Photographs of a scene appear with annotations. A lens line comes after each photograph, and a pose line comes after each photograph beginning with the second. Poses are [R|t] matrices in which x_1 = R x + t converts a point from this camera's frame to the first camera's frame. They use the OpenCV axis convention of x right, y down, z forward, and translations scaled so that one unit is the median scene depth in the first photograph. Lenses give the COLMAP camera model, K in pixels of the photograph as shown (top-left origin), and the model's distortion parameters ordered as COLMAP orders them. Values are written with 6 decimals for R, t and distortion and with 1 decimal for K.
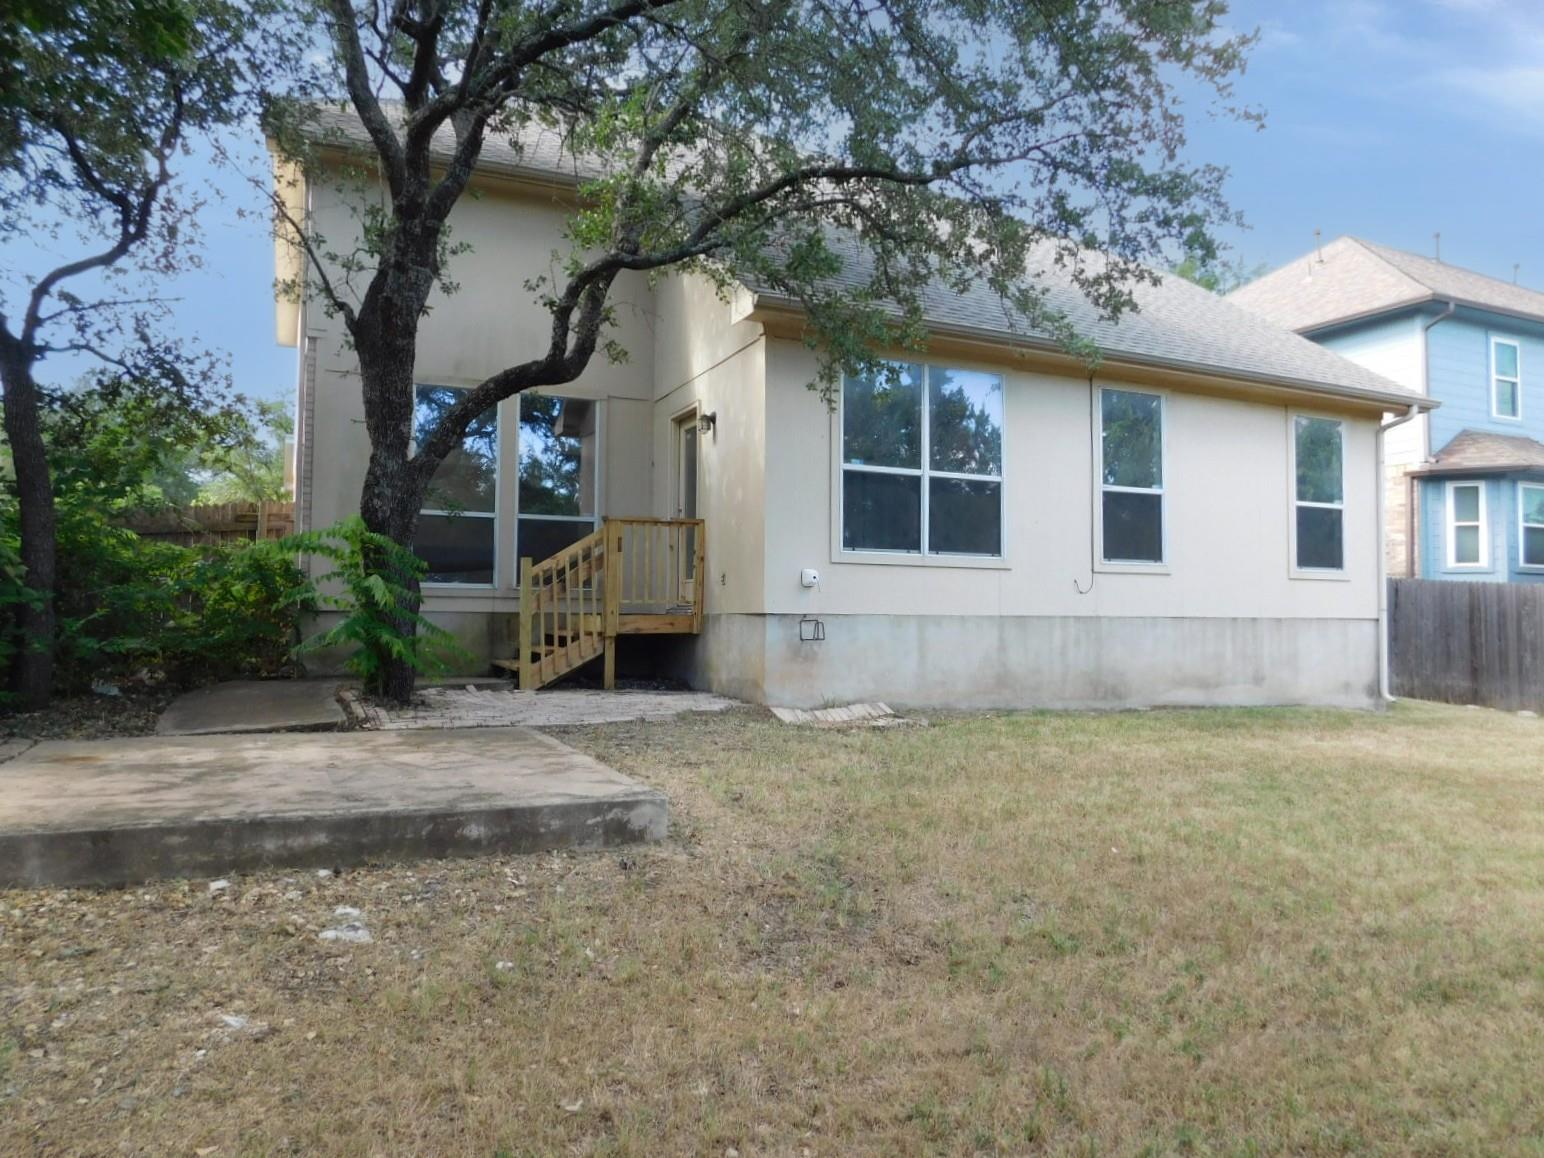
lens RADIAL K [[1073.1, 0, 772.0], [0, 1073.1, 579.0], [0, 0, 1]] dist [-0.059596, 0.064508]
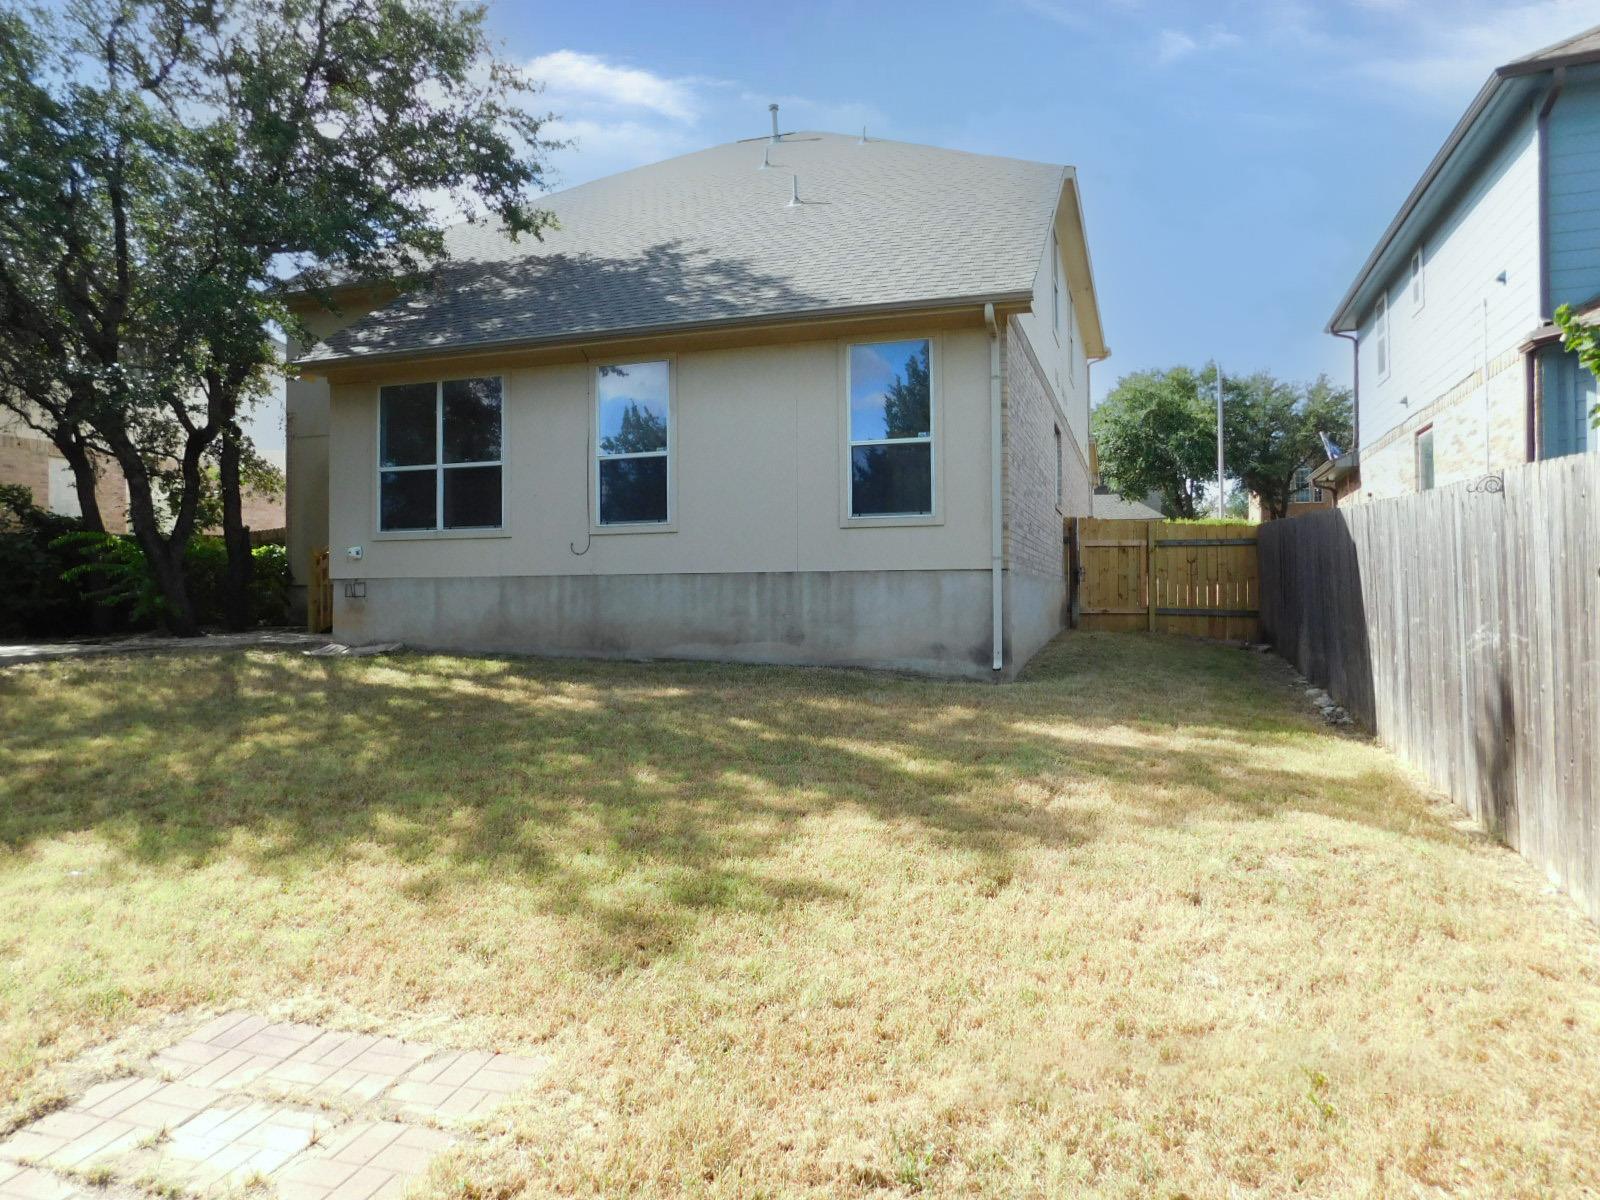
lens RADIAL K [[1112.0, 0, 800.0], [0, 1112.0, 600.0], [0, 0, 1]] dist [-0.059596, 0.064508]
pose [[0.712572, -0.017649, -0.701377, 1.262756], [0.032604, 0.999437, 0.007975, 0.058518], [0.700841, -0.028550, 0.712746, 0.328125]]
